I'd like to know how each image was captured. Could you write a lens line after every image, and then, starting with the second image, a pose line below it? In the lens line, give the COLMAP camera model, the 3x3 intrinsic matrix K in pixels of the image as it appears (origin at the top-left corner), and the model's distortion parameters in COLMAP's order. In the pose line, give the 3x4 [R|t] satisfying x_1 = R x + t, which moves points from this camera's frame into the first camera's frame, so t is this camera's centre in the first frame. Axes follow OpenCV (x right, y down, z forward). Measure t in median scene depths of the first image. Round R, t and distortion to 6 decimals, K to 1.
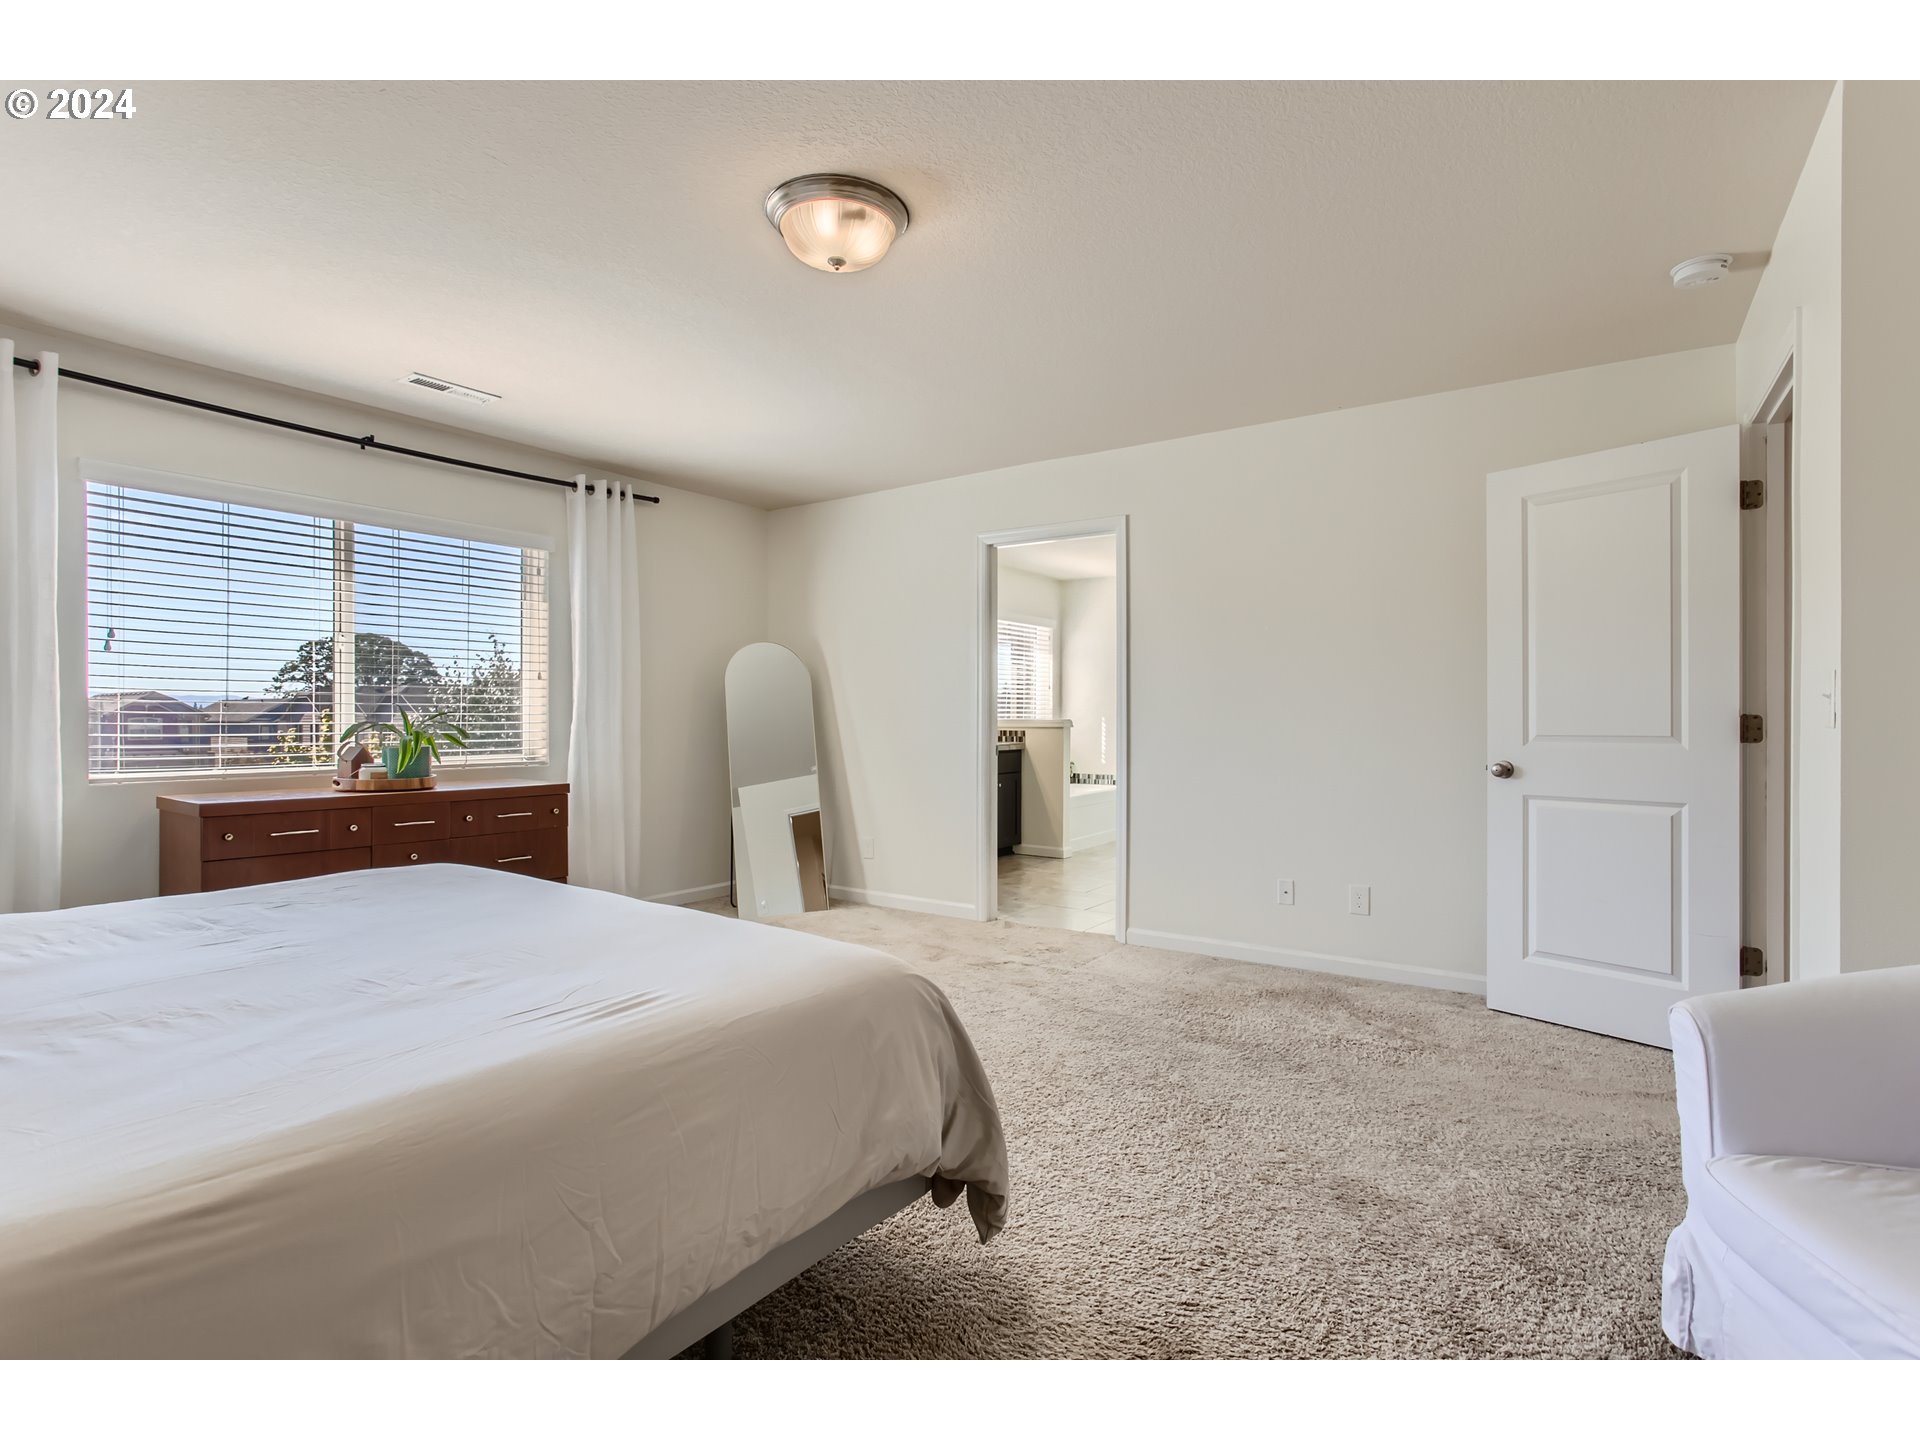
lens RADIAL K [[932.6, 0, 952.8], [0, 932.6, 718.3], [0, 0, 1]] dist [-0.015228, 0.006045]
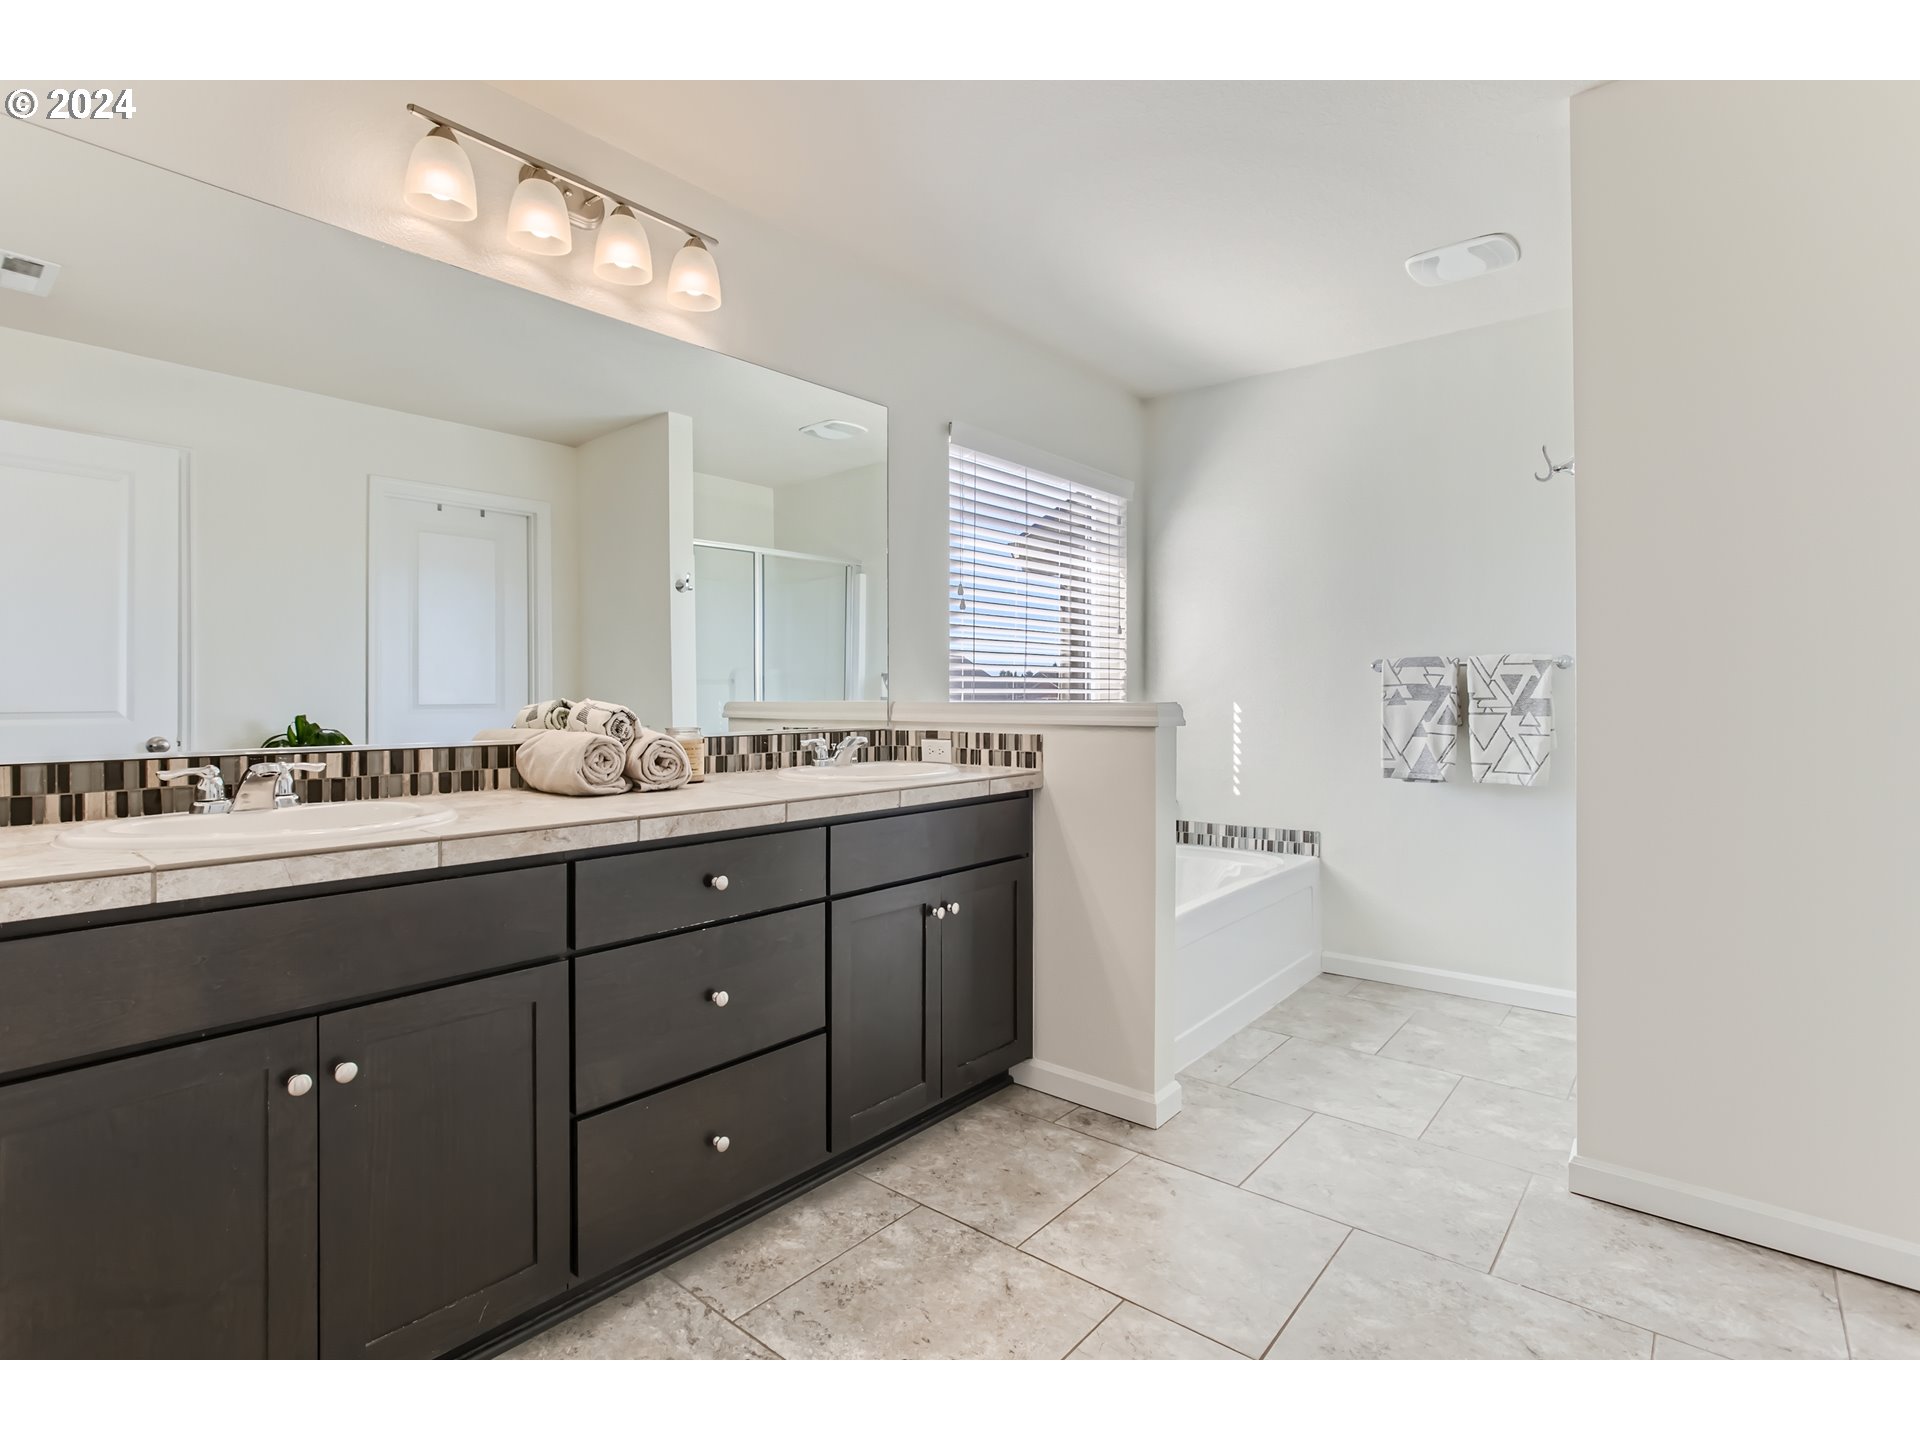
lens RADIAL K [[932.6, 0, 953.2], [0, 932.6, 705.4], [0, 0, 1]] dist [-0.015228, 0.006045]
pose [[0.995999, -0.003831, -0.089283, 0.075425], [0.004165, 0.999985, 0.003553, 0.000877], [0.089268, -0.003911, 0.996000, 0.649320]]
